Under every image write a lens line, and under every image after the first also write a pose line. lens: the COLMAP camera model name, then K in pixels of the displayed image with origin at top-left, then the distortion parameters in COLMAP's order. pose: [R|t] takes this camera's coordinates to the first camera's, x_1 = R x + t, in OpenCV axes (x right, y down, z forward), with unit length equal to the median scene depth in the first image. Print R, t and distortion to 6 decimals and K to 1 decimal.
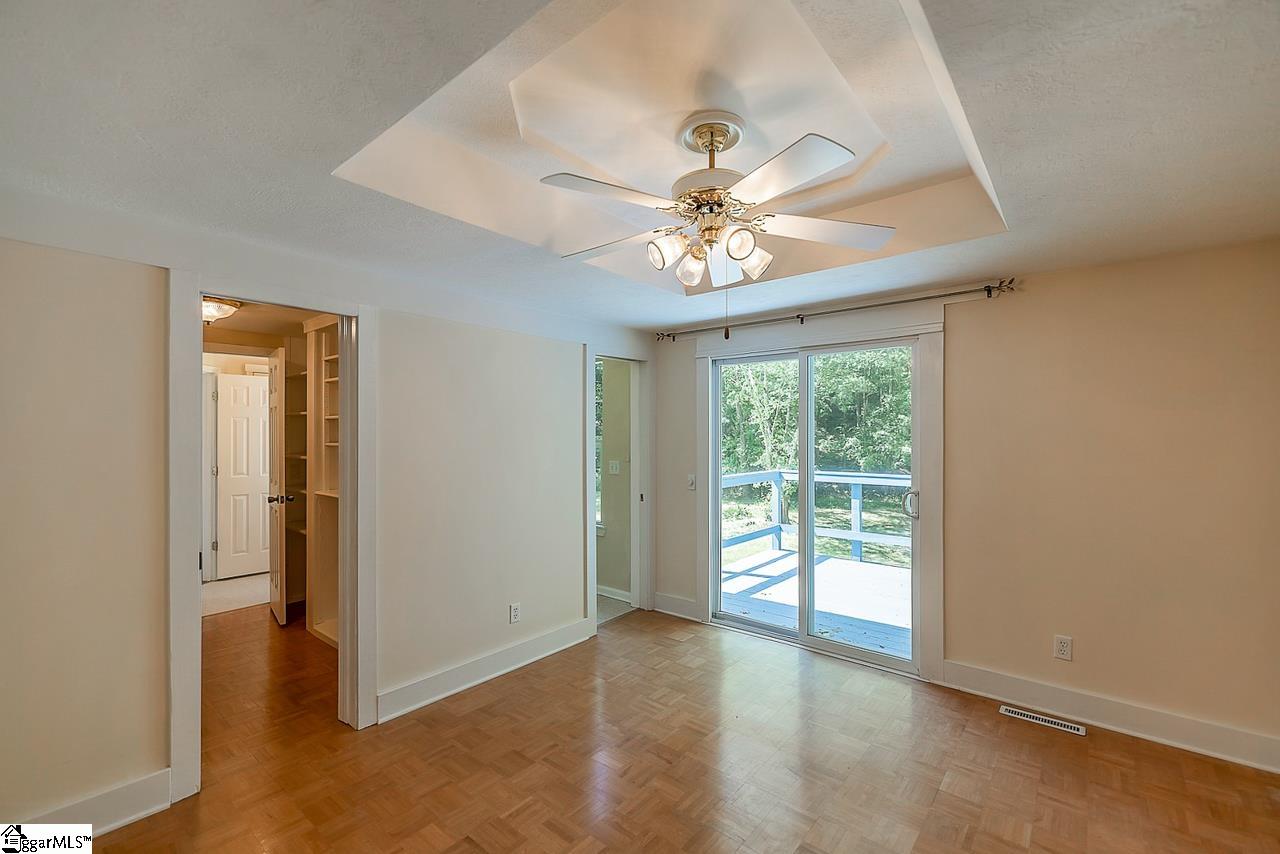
lens RADIAL K [[551.2, 0, 643.4], [0, 551.2, 431.1], [0, 0, 1]] dist [0.000185, -0.000098]
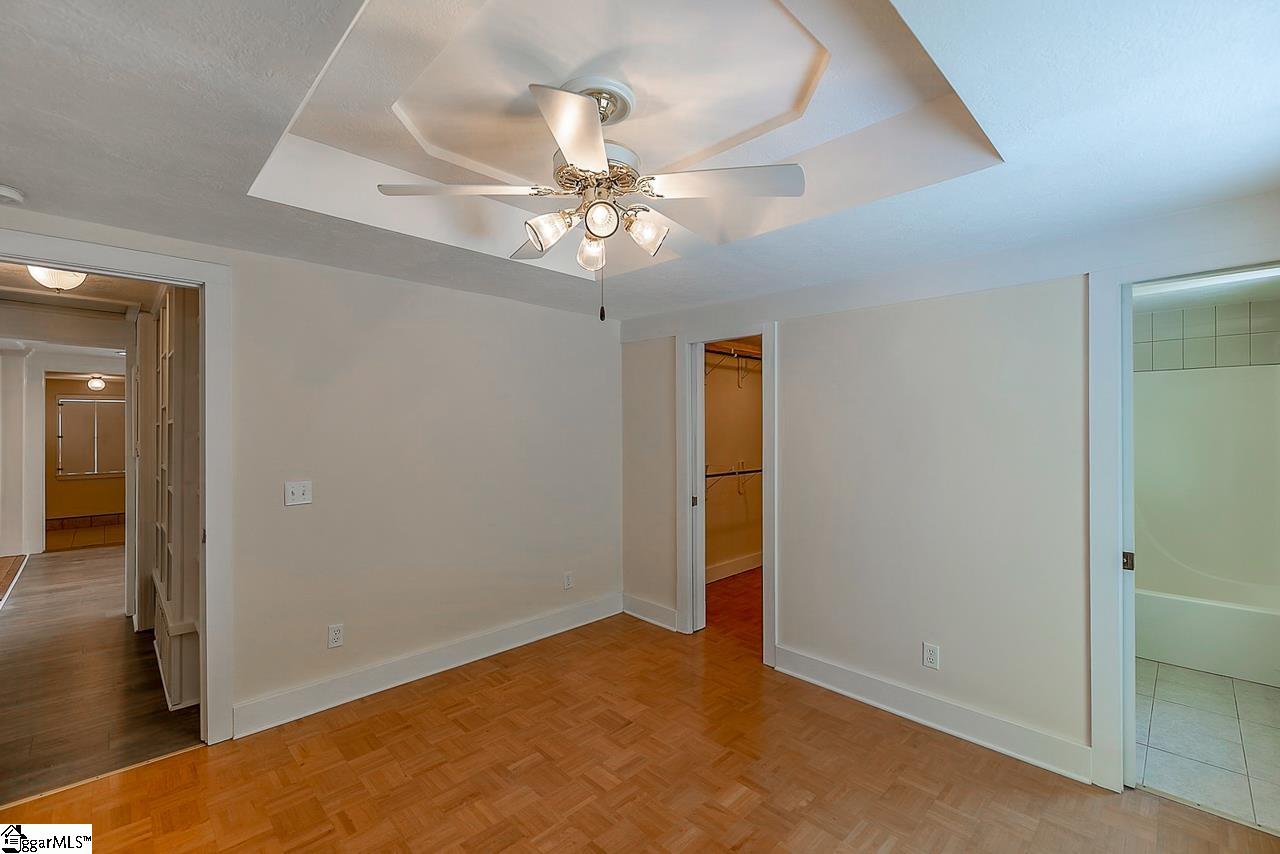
lens RADIAL K [[533.6, 0, 640.0], [0, 533.6, 427.0], [0, 0, 1]] dist [-0.000858, -0.000202]
pose [[-0.106914, 0.003252, -0.994263, 0.713510], [0.007060, 0.999972, 0.002512, -0.010913], [0.994243, -0.006751, -0.106934, 0.817954]]
